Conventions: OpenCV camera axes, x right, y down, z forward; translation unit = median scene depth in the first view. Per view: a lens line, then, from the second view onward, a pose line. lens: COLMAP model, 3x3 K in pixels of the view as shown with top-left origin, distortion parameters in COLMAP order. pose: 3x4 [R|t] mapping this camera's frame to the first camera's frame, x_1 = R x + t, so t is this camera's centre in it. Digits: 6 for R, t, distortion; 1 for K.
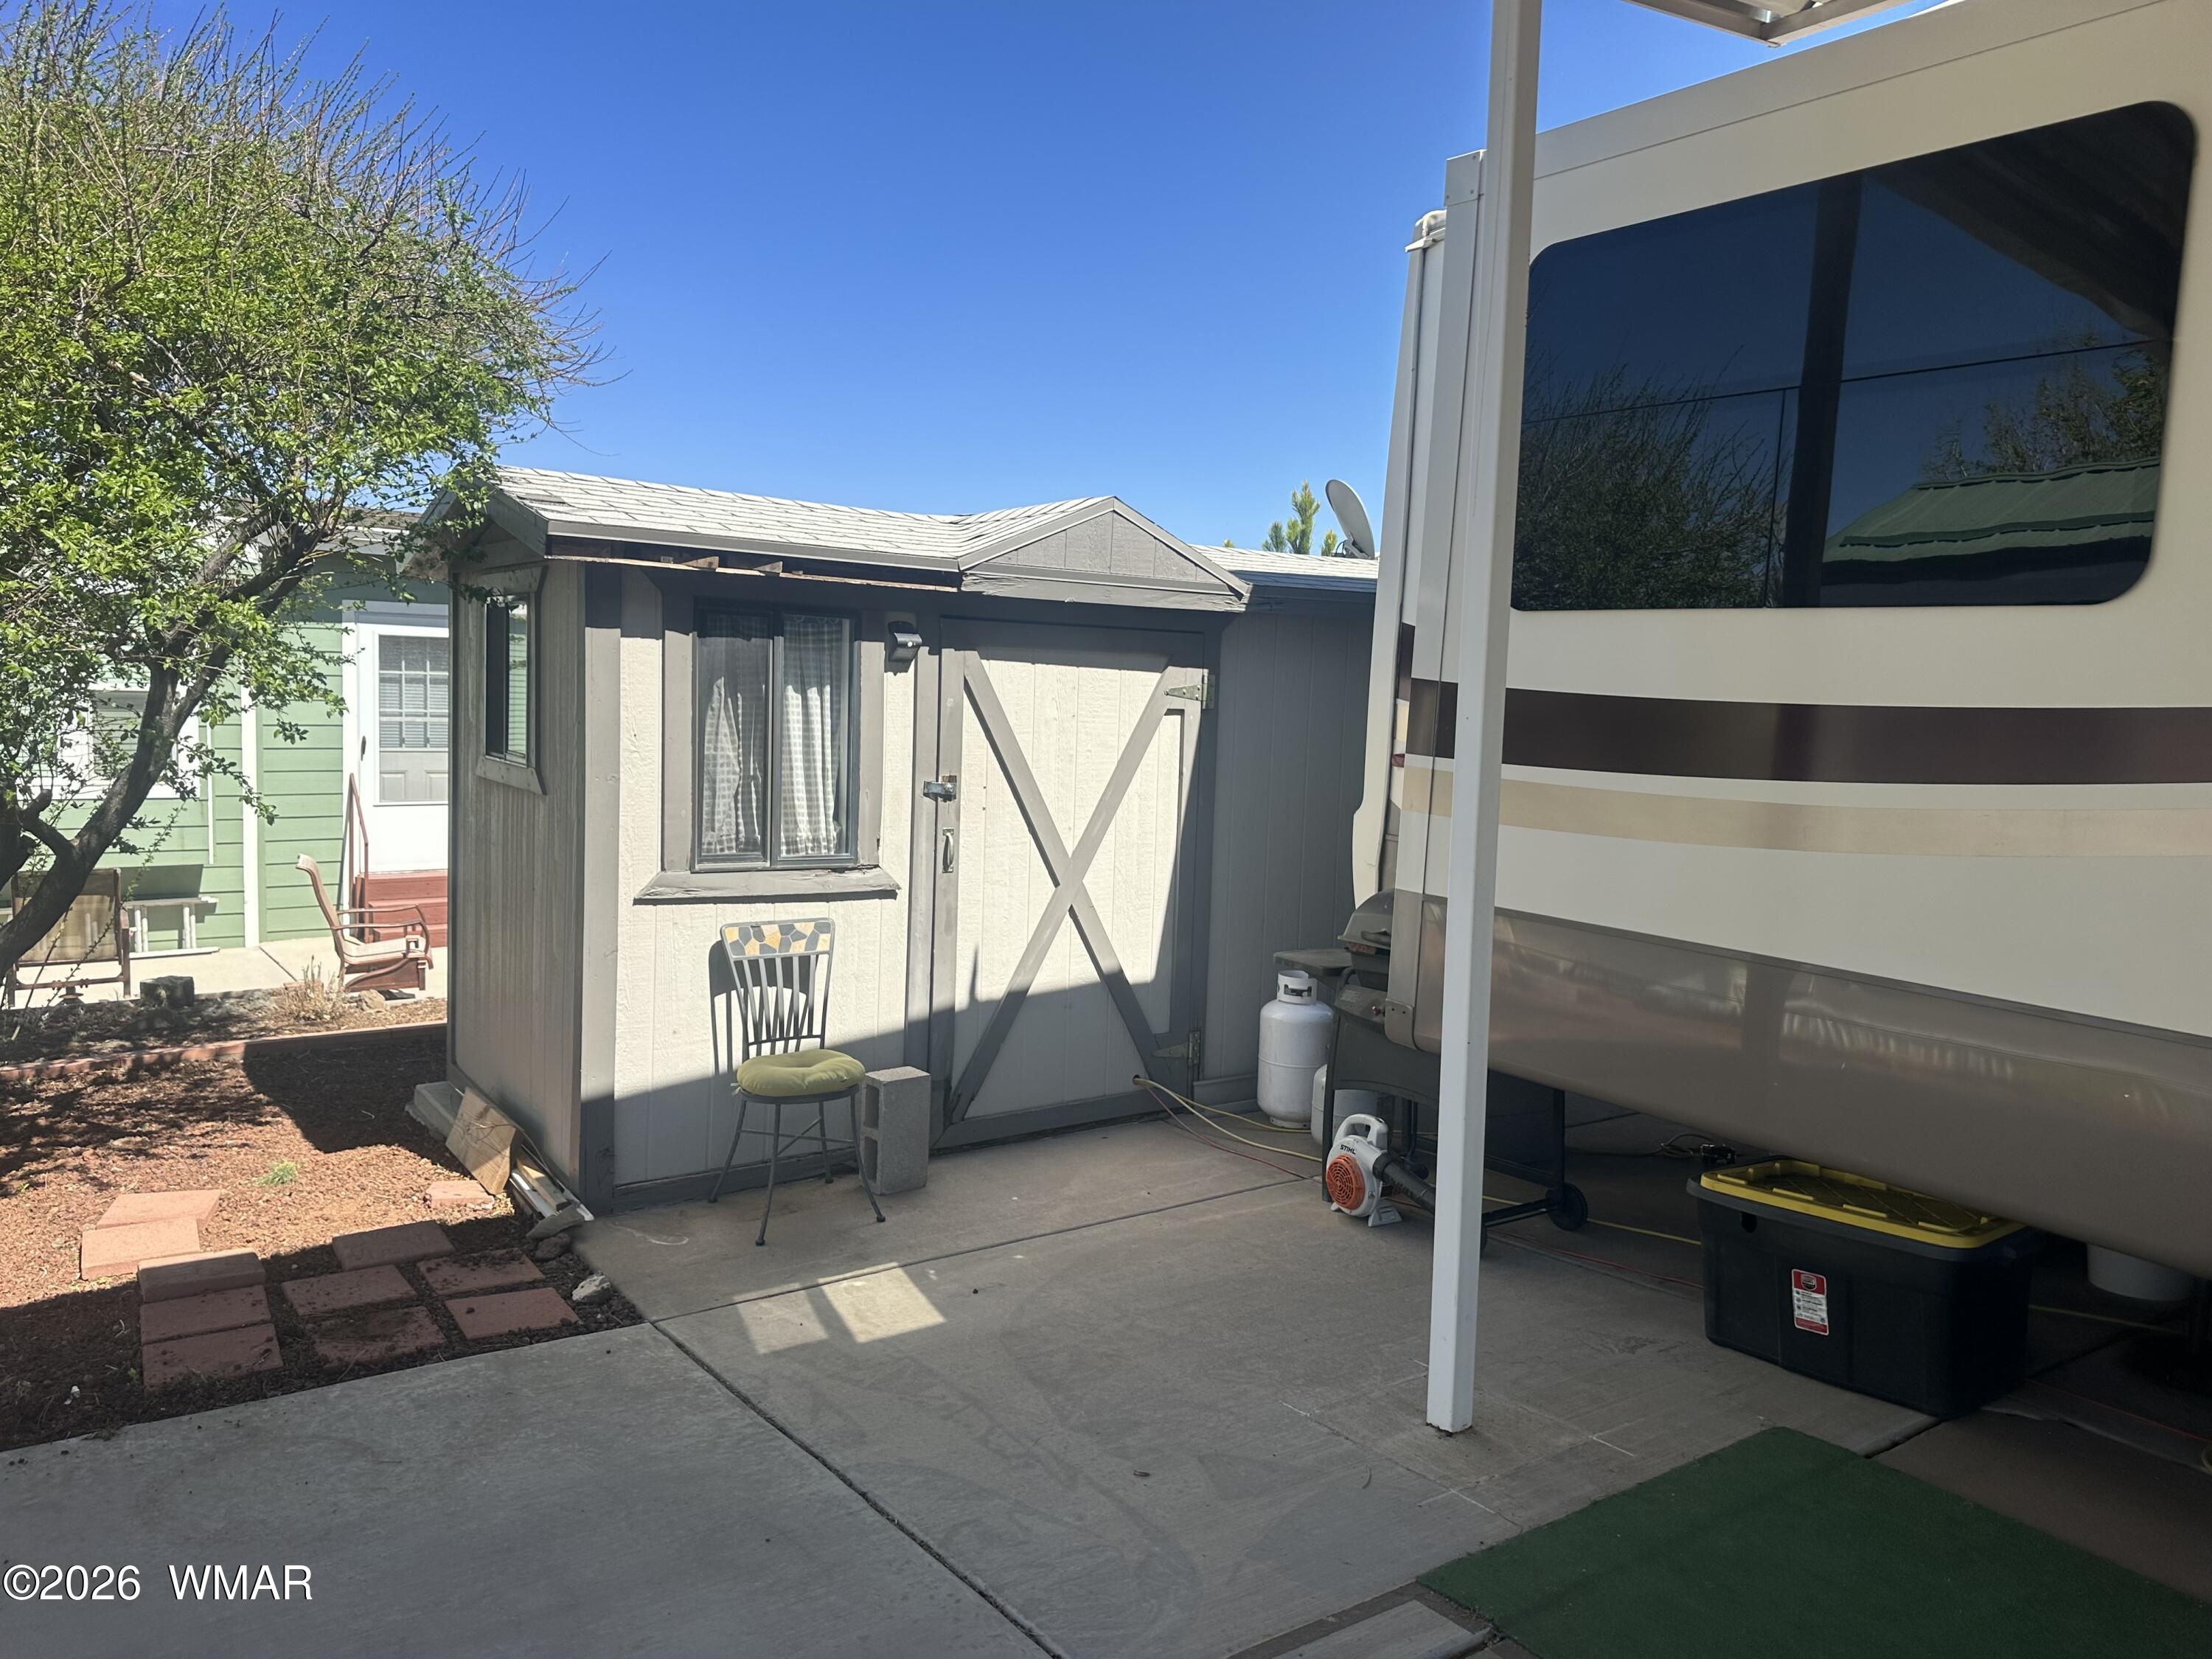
lens RADIAL K [[1538.7, 0, 1106.0], [0, 1538.7, 829.5], [0, 0, 1]] dist [0.096264, -0.117816]
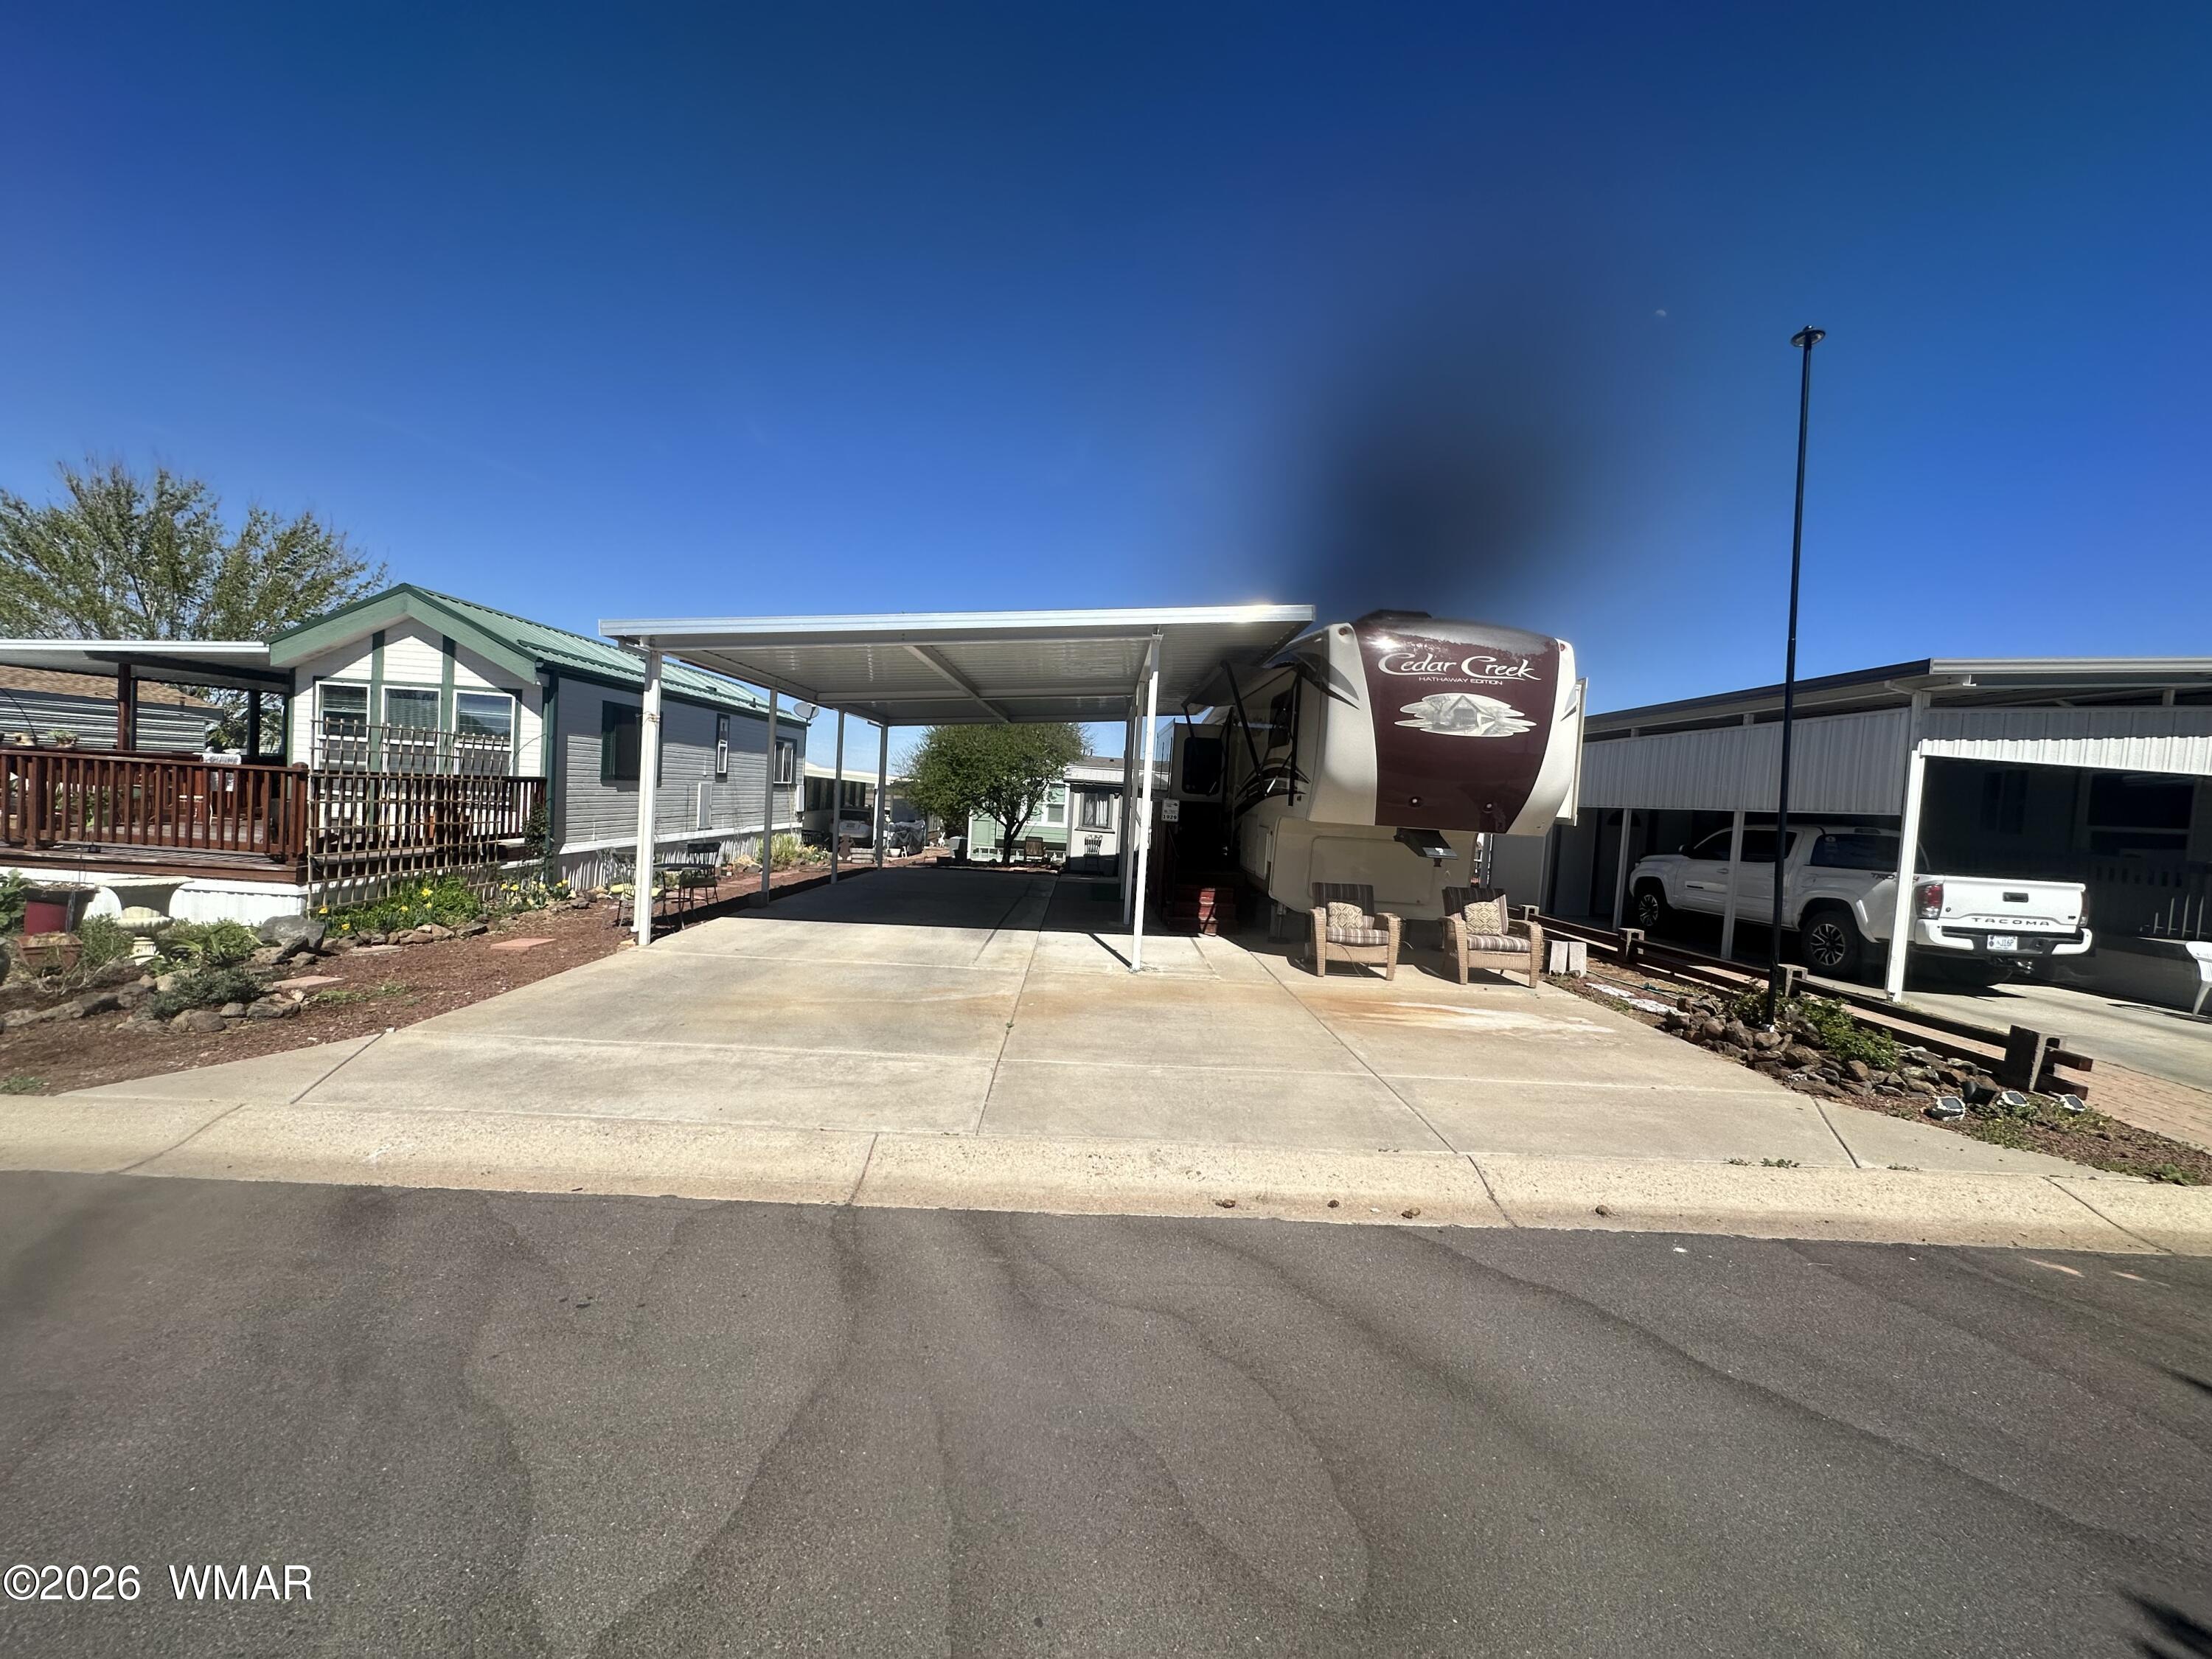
lens RADIAL K [[877.1, 0, 1107.7], [0, 877.1, 826.7], [0, 0, 1]] dist [0.000410, 0.000040]
pose [[0.828169, 0.033437, -0.559480, 2.010212], [-0.079723, 0.995097, -0.058539, 0.246555], [0.554779, 0.093084, 0.826774, -2.181541]]
